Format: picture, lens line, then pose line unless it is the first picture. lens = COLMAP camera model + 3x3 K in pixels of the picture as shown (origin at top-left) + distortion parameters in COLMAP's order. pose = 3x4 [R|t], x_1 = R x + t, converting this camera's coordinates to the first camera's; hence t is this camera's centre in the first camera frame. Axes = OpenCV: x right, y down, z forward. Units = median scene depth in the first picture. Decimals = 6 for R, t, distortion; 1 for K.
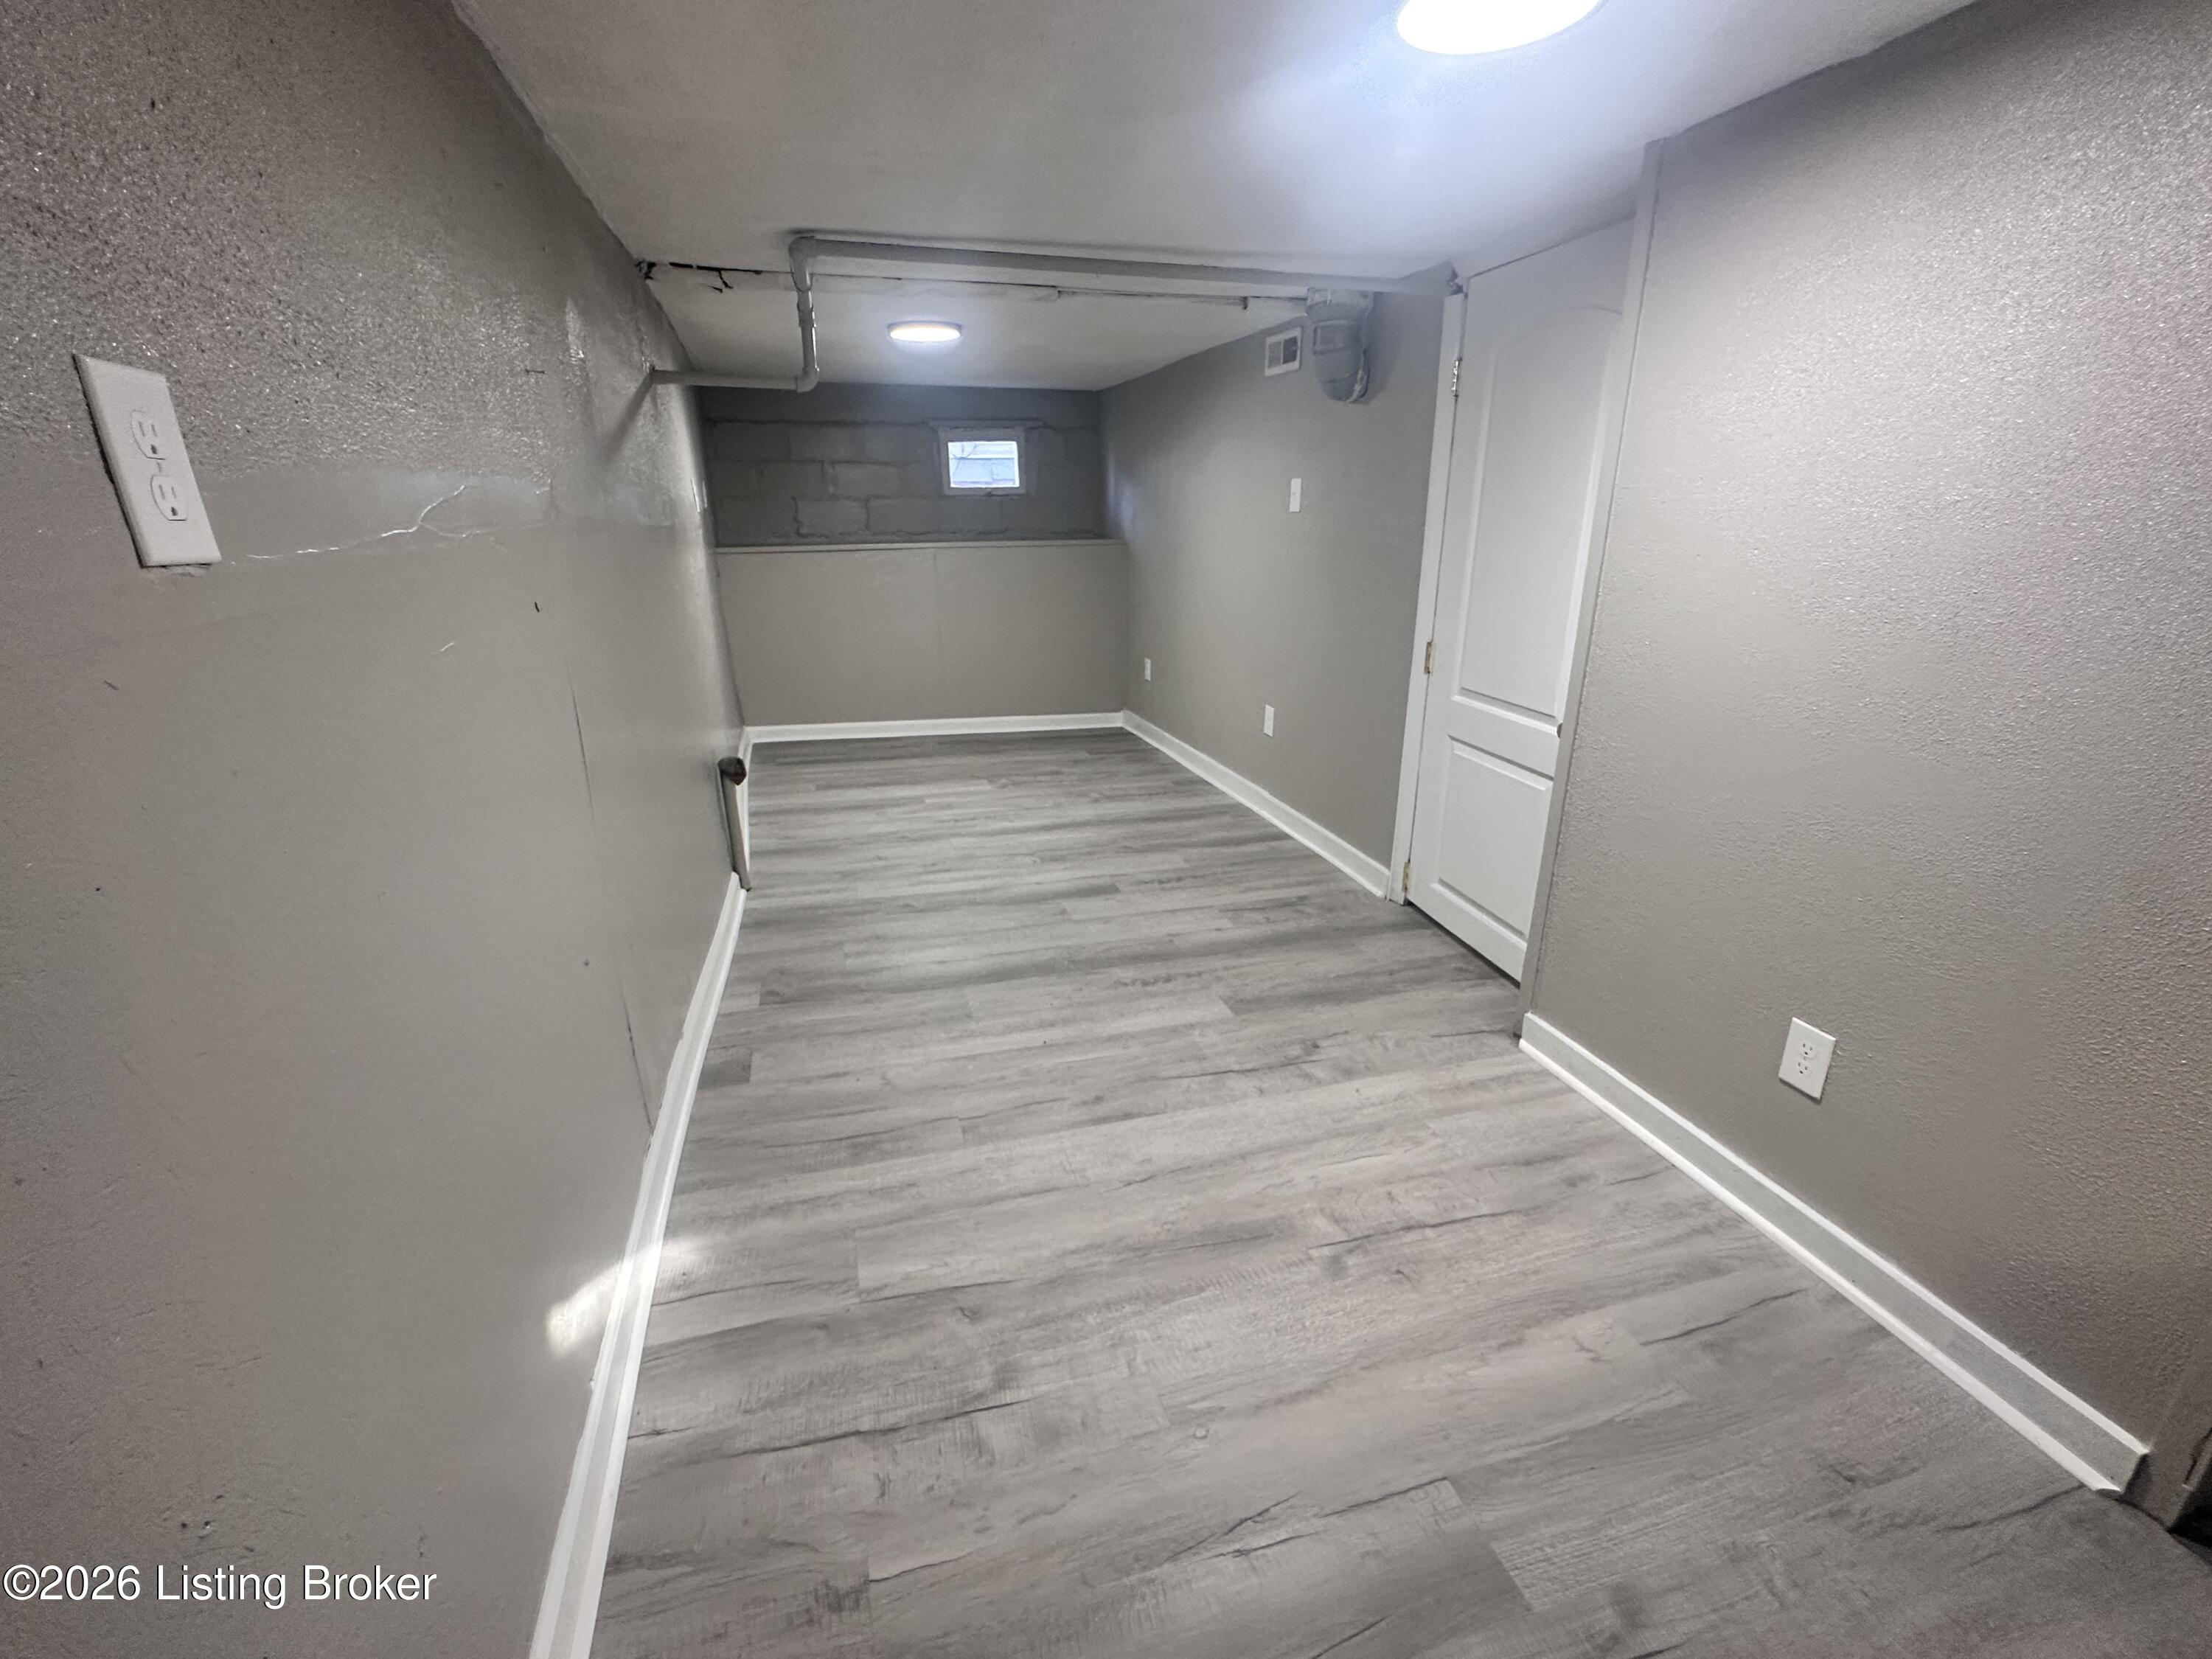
lens RADIAL K [[963.1, 0, 1102.9], [0, 963.1, 828.1], [0, 0, 1]] dist [-0.002472, -0.000094]
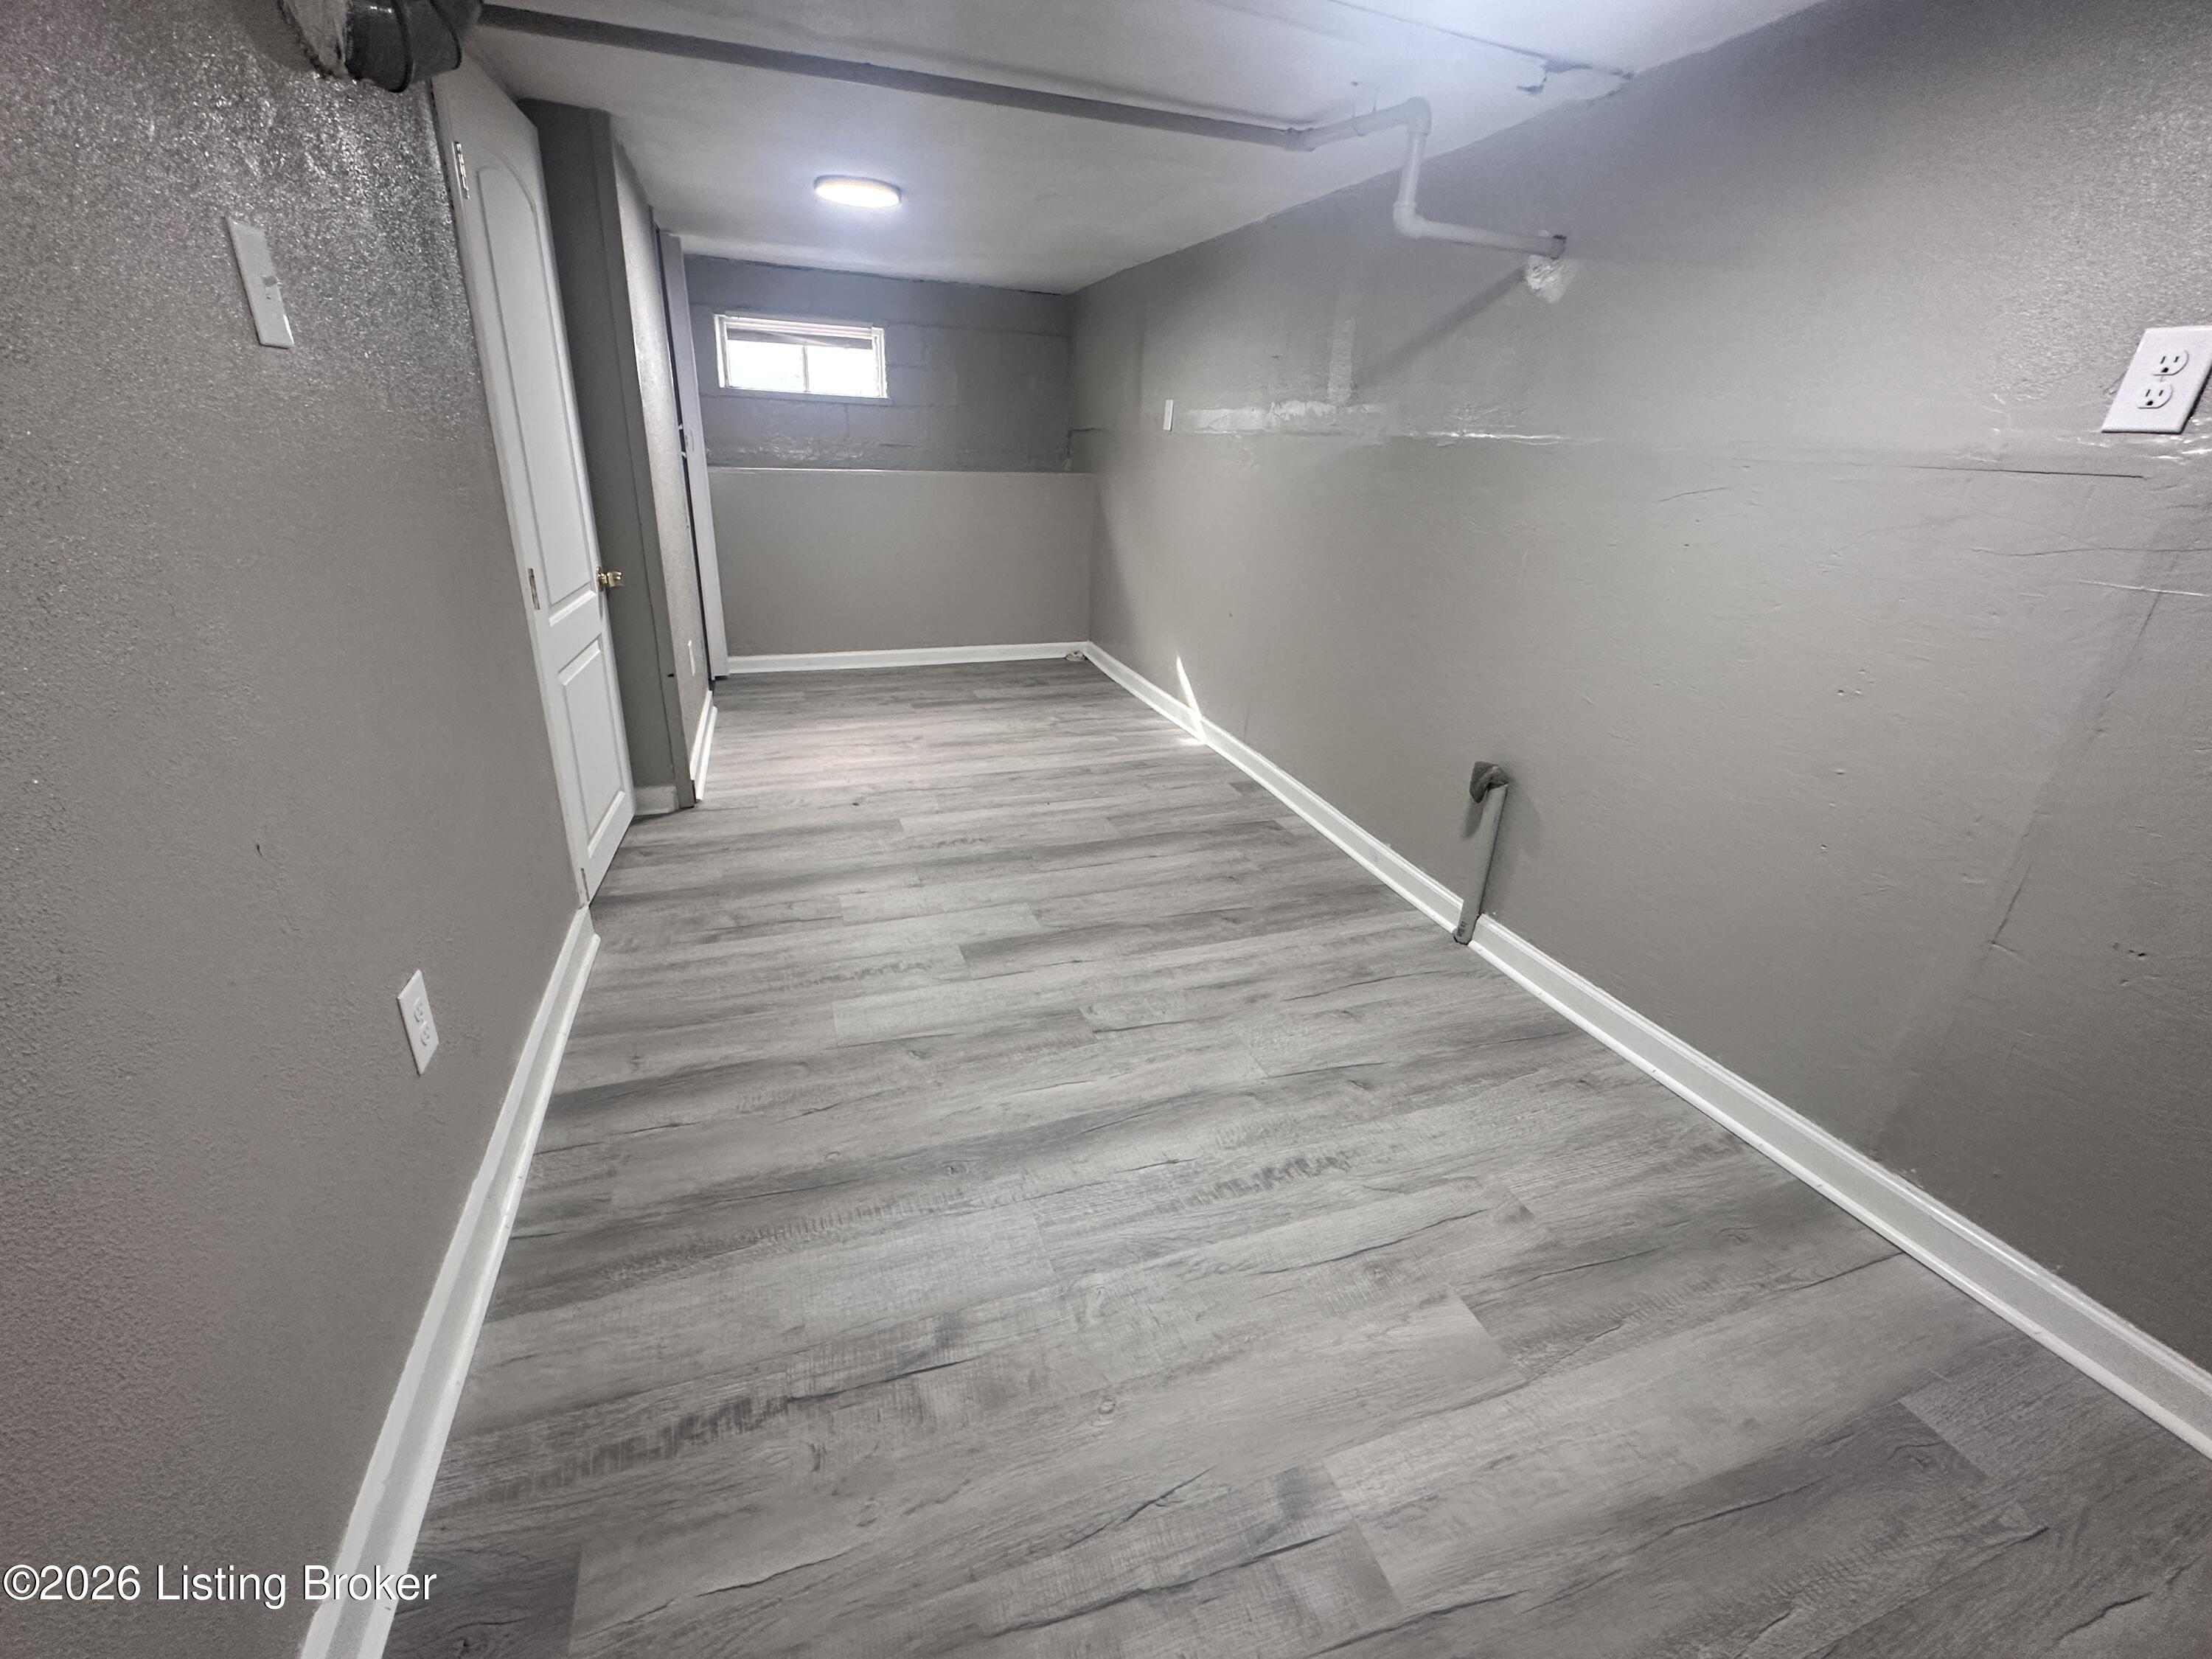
lens RADIAL K [[963.1, 0, 1102.9], [0, 963.1, 828.1], [0, 0, 1]] dist [-0.002472, -0.000094]
pose [[-0.998329, -0.026724, -0.051241, -0.055233], [-0.053608, 0.759427, 0.648380, -0.537107], [0.021587, 0.650044, -0.759590, 1.694624]]
